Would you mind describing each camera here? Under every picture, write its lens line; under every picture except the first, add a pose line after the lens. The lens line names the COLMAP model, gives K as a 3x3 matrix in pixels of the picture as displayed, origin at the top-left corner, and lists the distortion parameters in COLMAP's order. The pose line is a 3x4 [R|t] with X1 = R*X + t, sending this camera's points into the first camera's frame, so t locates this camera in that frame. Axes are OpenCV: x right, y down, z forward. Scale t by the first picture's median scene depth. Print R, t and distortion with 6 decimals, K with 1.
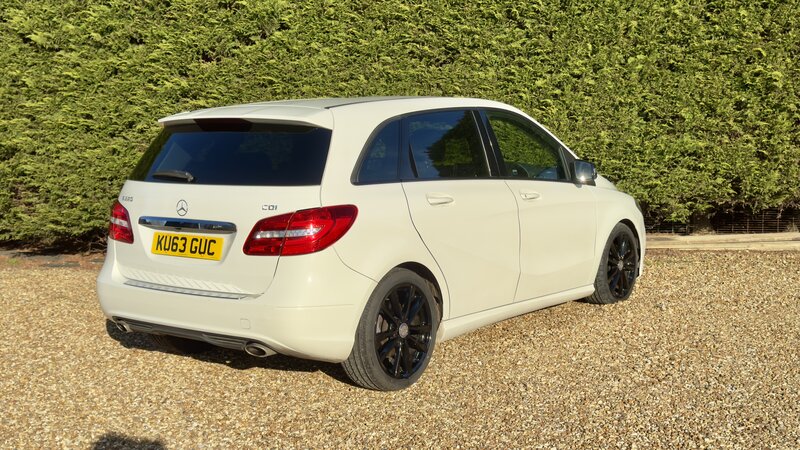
lens RADIAL K [[977.9, 0, 396.3], [0, 977.9, 237.0], [0, 0, 1]] dist [0.137754, 0.000000]
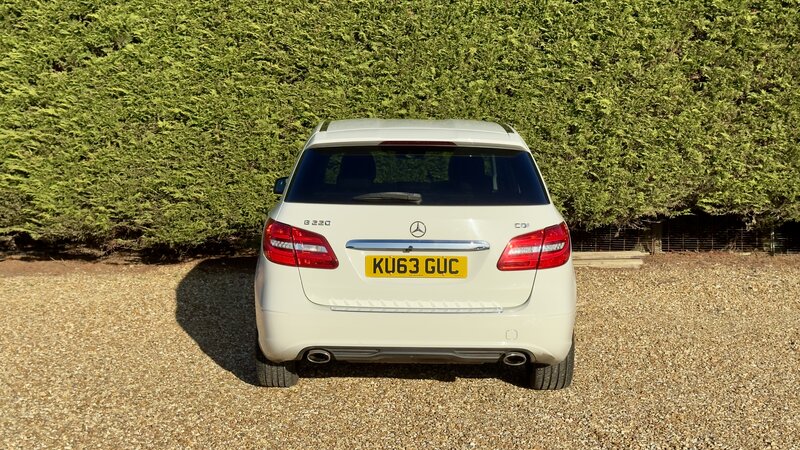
lens RADIAL K [[1193.8, 0, 401.9], [0, 1193.8, 223.2], [0, 0, 1]] dist [0.207690, 0.000000]
pose [[0.997542, 0.018266, 0.067643, 0.078911], [-0.016350, 0.999452, -0.028769, 0.007366], [-0.068132, 0.027593, 0.997295, -0.262885]]
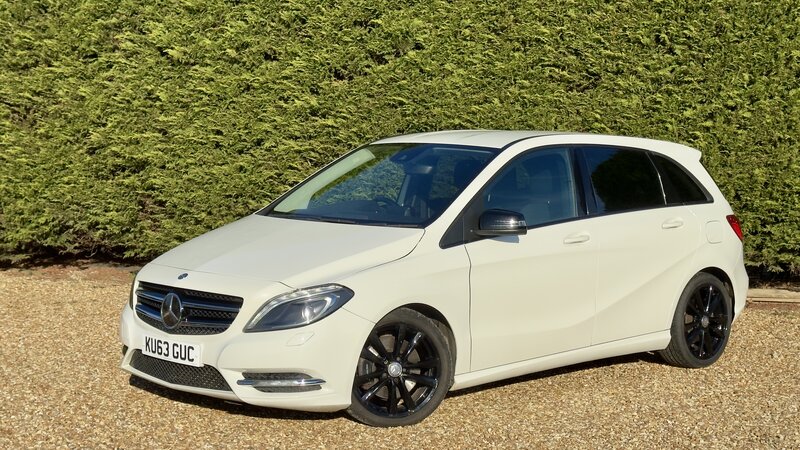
lens RADIAL K [[1442.6, 0, 403.0], [0, 1442.6, 217.3], [0, 0, 1]] dist [0.234542, 0.000000]
pose [[0.984155, 0.048085, -0.170665, 0.119864], [-0.056683, 0.997338, -0.045865, 0.017970], [0.168006, 0.054812, 0.984261, -0.380435]]
